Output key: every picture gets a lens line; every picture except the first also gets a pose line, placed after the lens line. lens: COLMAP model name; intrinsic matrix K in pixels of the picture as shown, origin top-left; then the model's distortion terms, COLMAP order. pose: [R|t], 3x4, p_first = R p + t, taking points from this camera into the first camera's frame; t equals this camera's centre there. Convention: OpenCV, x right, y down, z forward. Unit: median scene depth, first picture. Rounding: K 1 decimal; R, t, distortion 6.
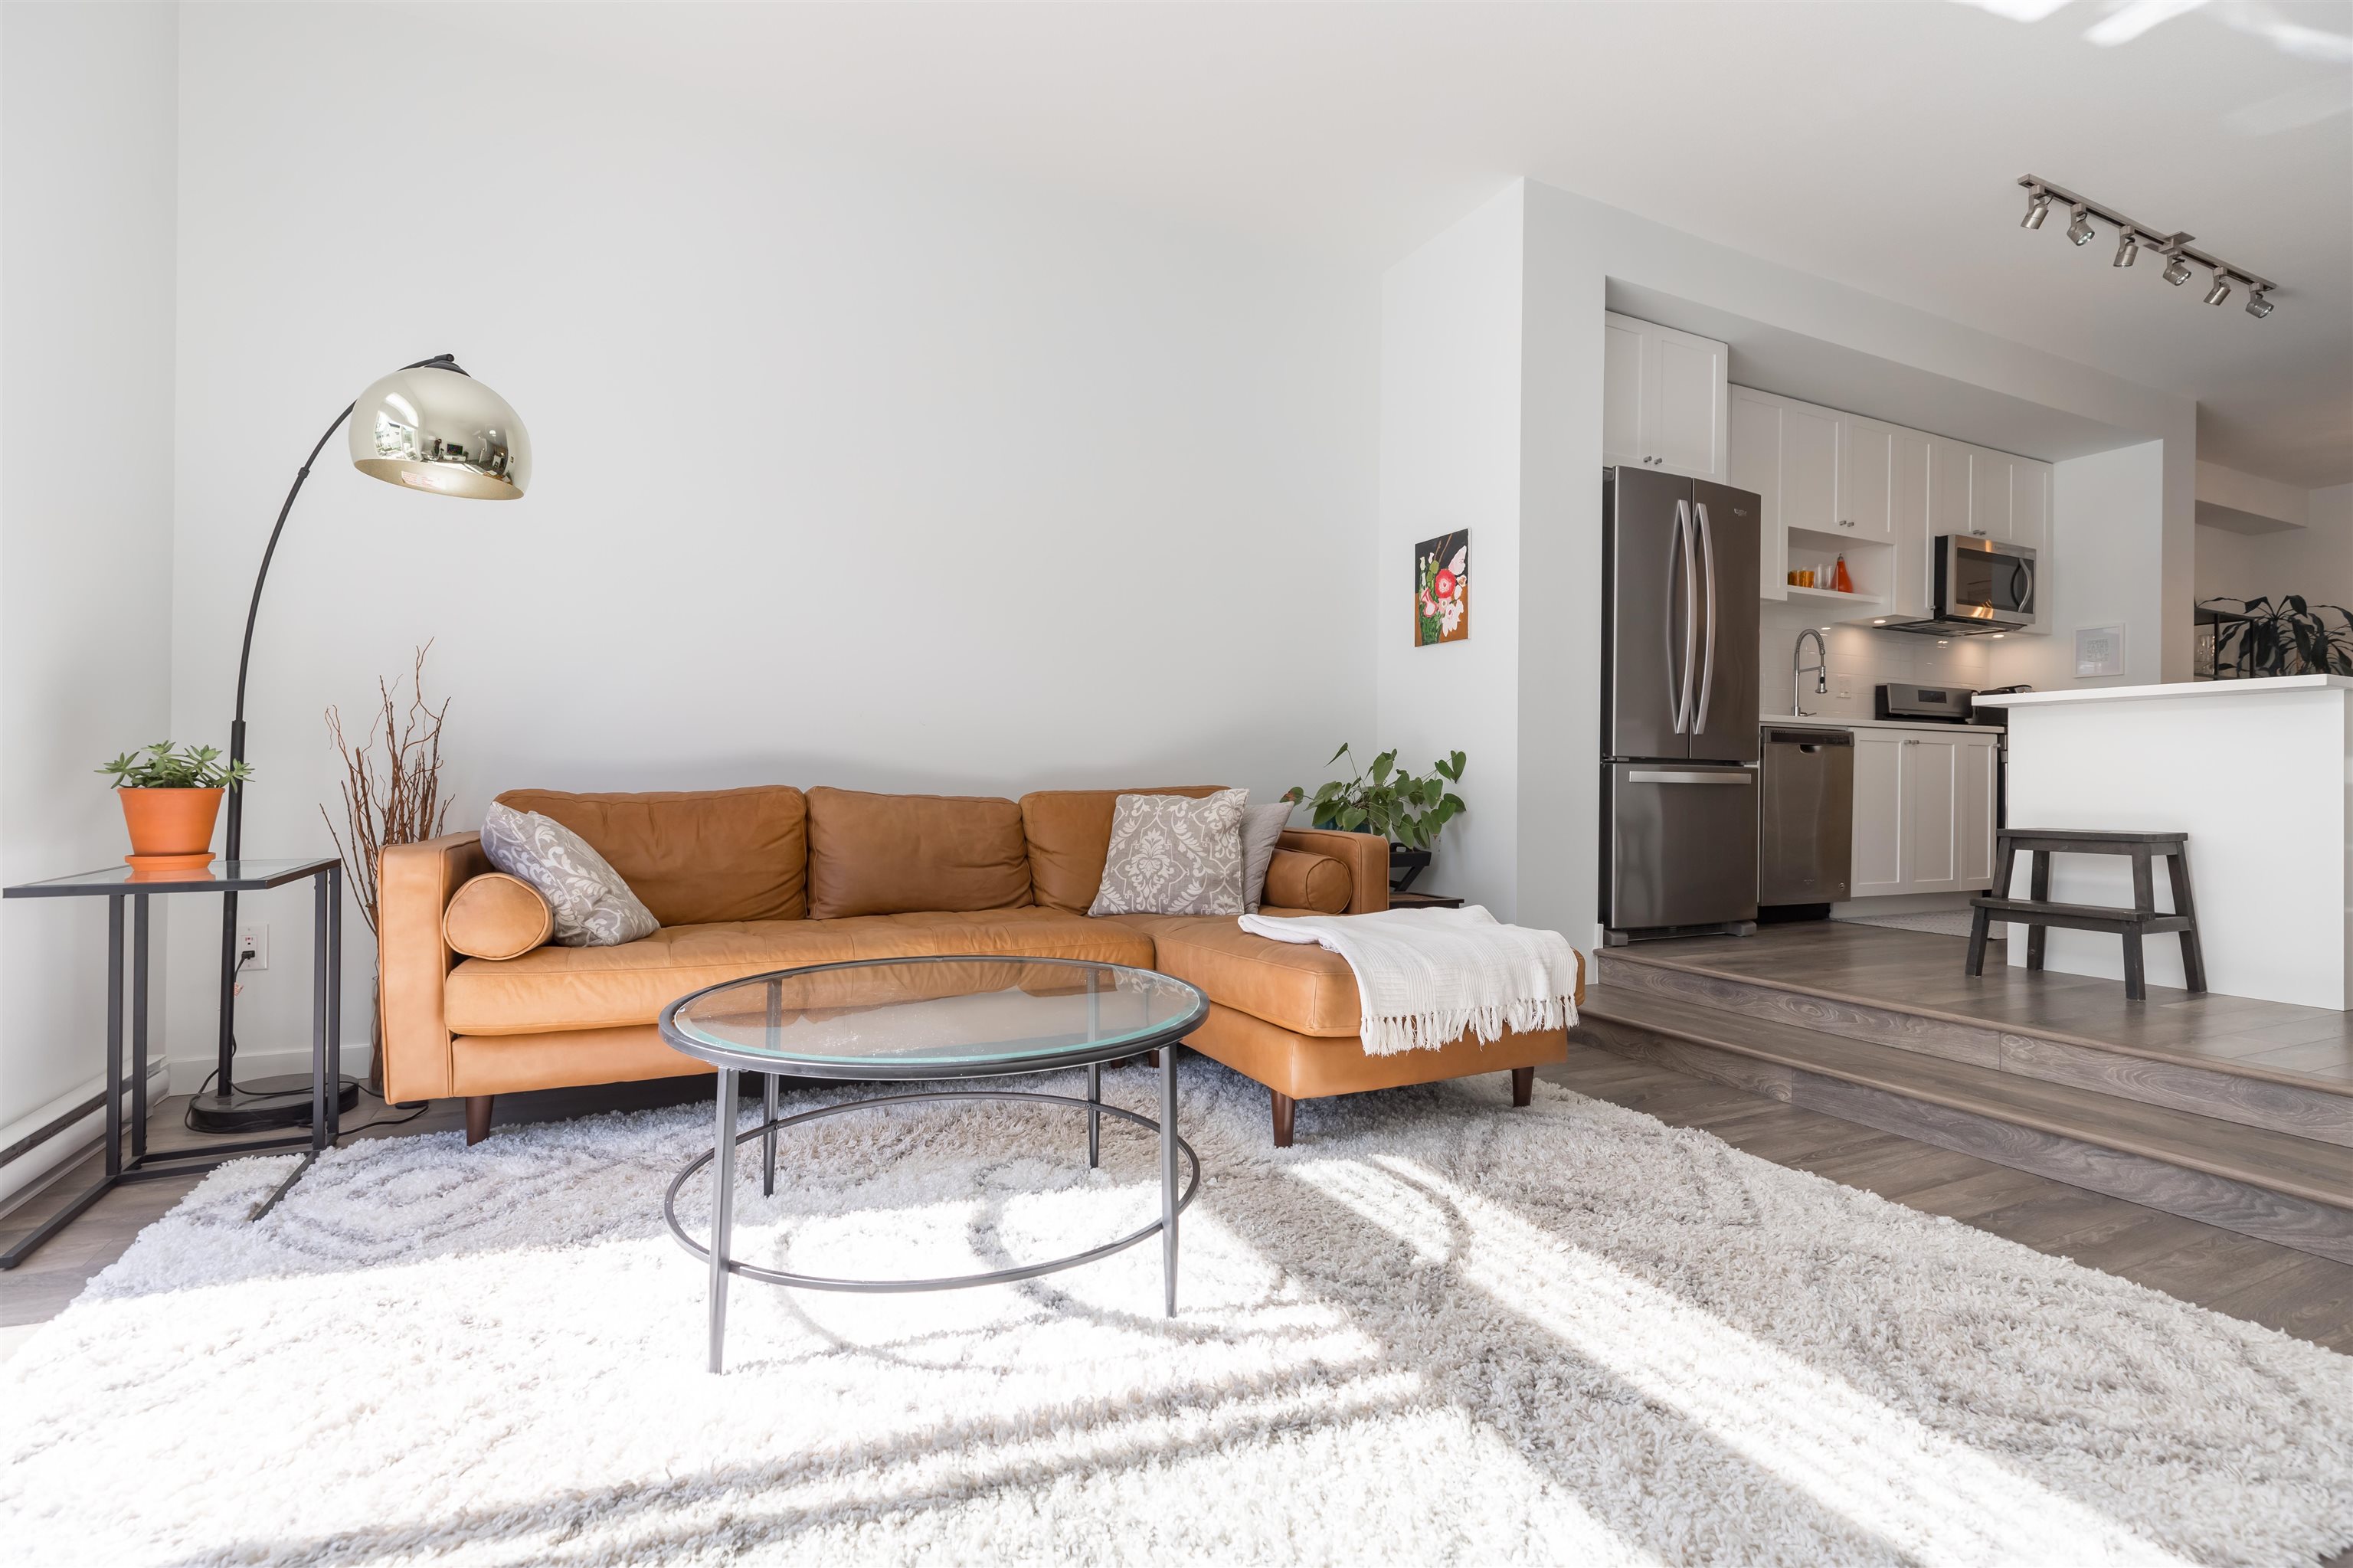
lens RADIAL K [[1040.4, 0, 1135.5], [0, 1040.4, 778.8], [0, 0, 1]] dist [-0.000341, 0.000079]
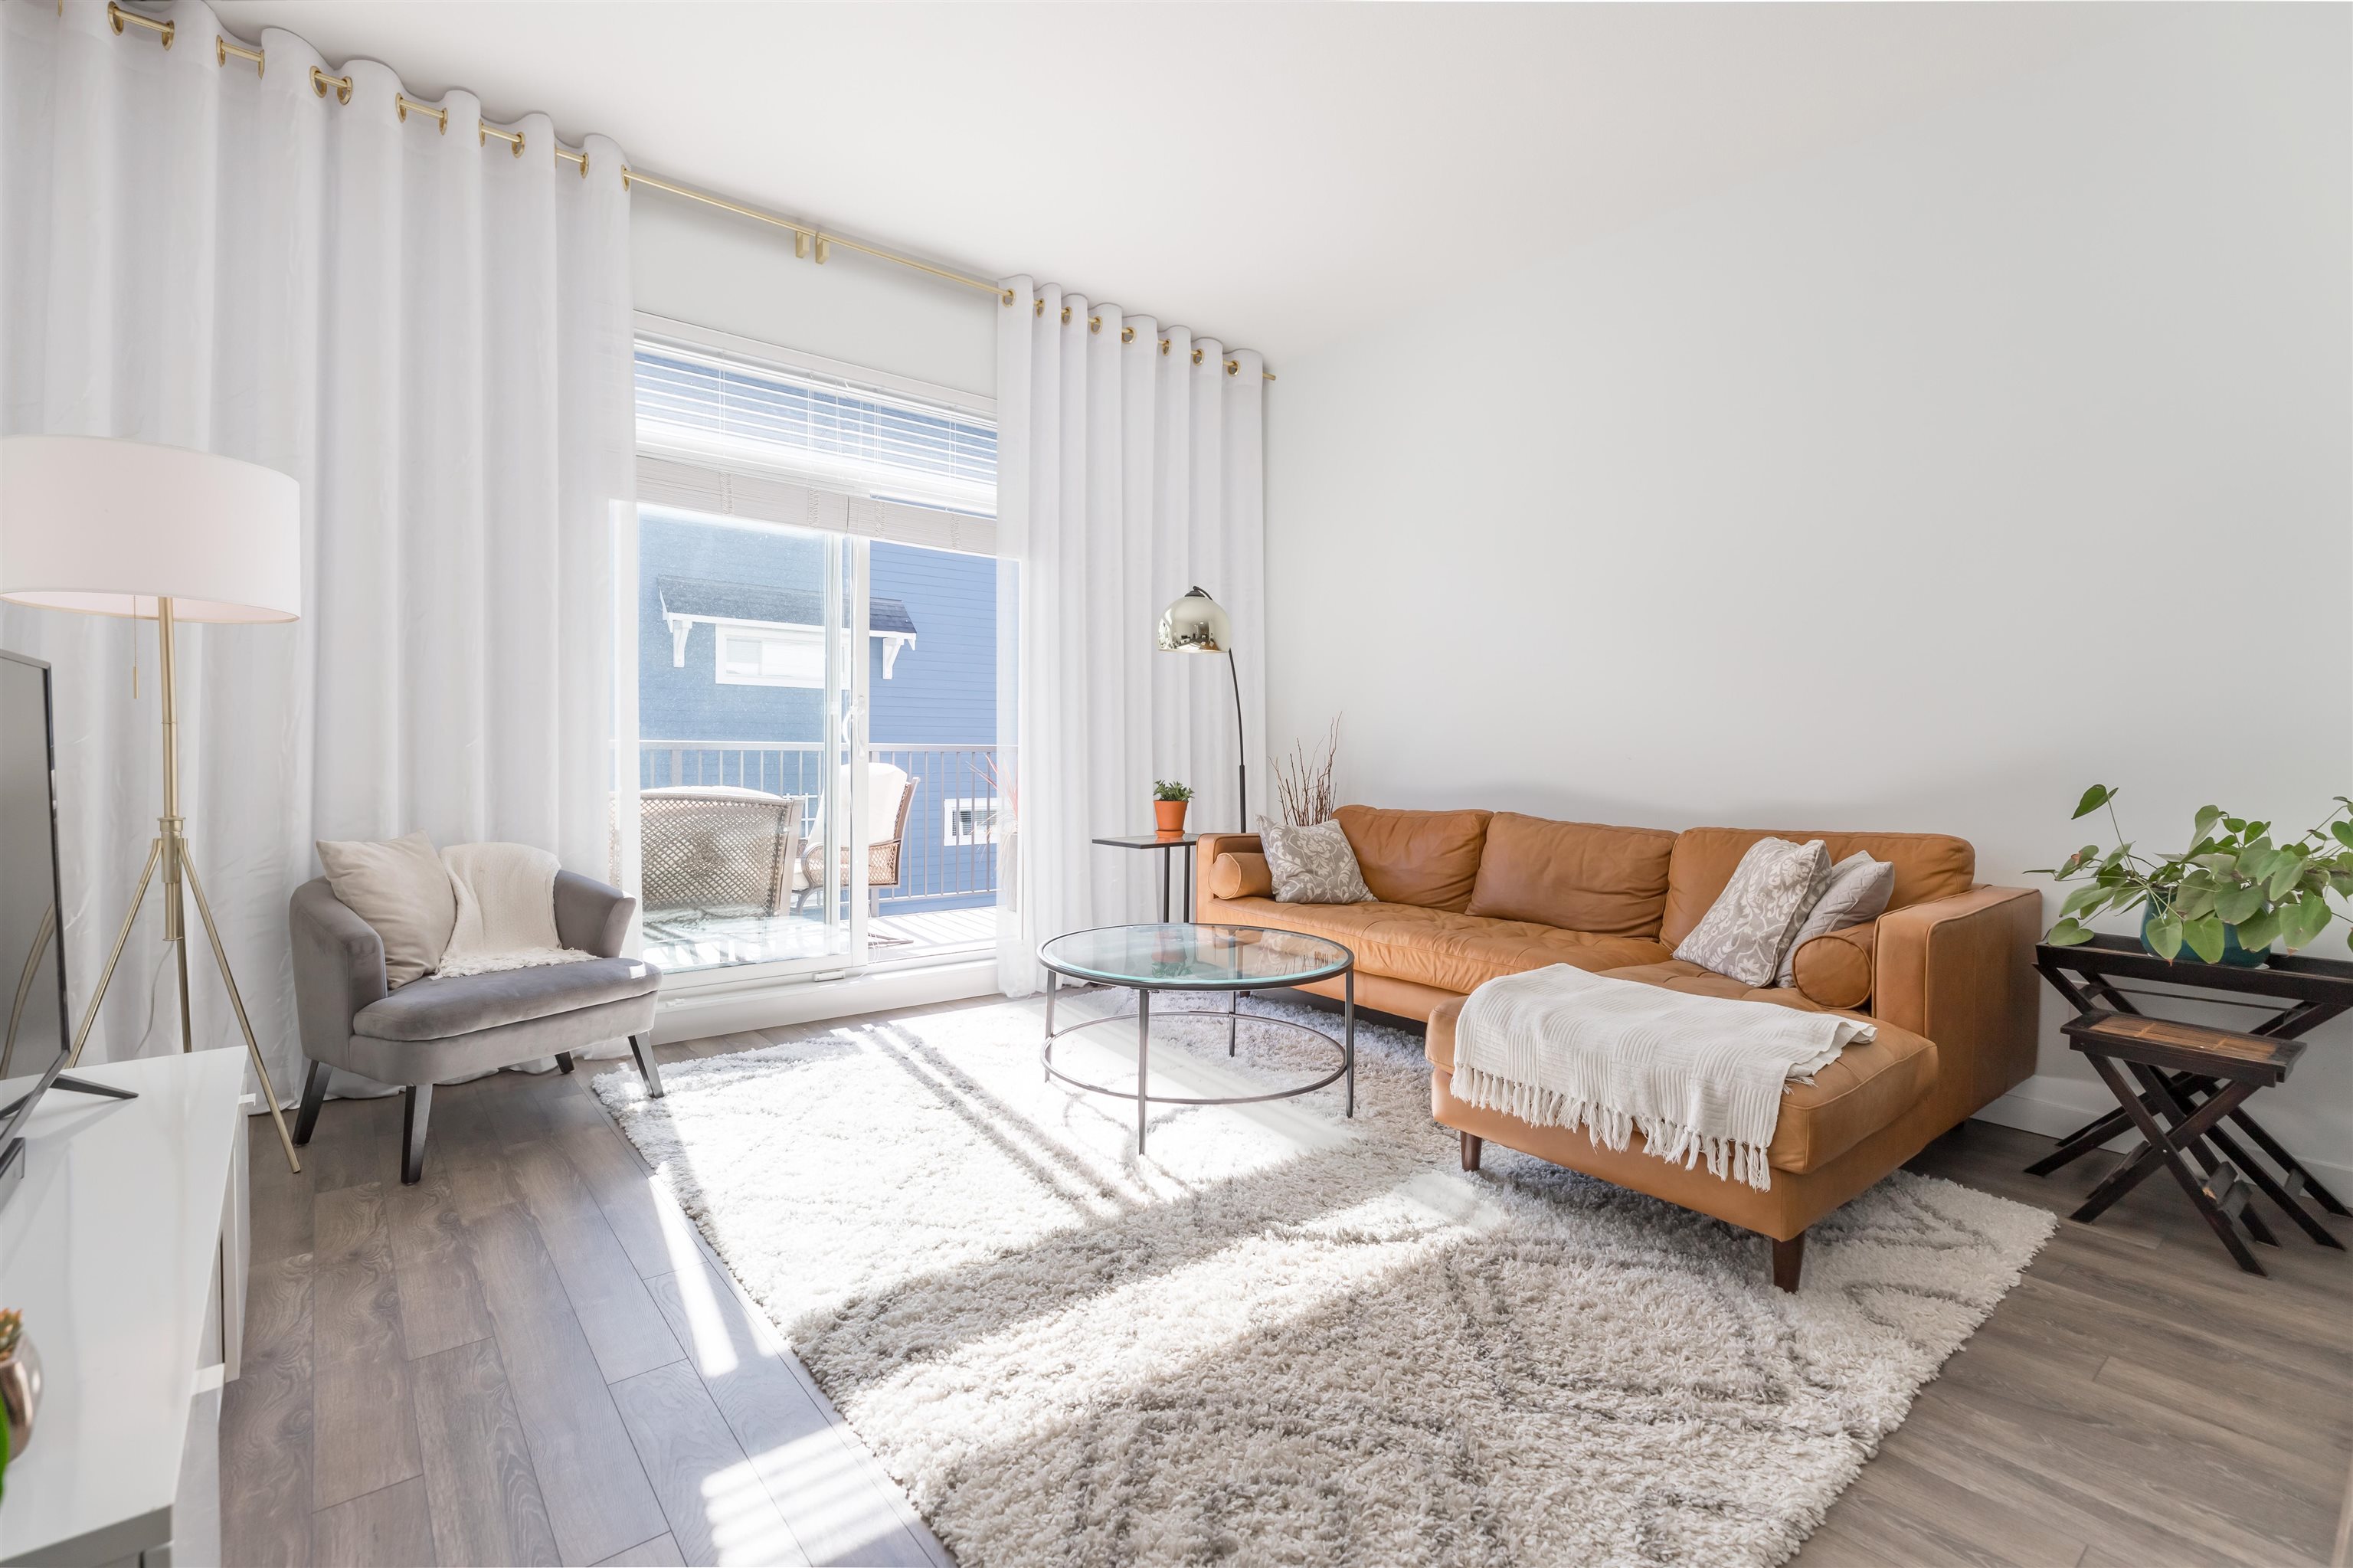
lens RADIAL K [[1040.4, 0, 1135.5], [0, 1040.4, 778.8], [0, 0, 1]] dist [-0.000341, 0.000079]
pose [[0.211658, 0.019064, -0.977158, 0.988201], [-0.001564, 0.999815, 0.019167, -0.066288], [0.977343, -0.002528, 0.211649, 0.377953]]
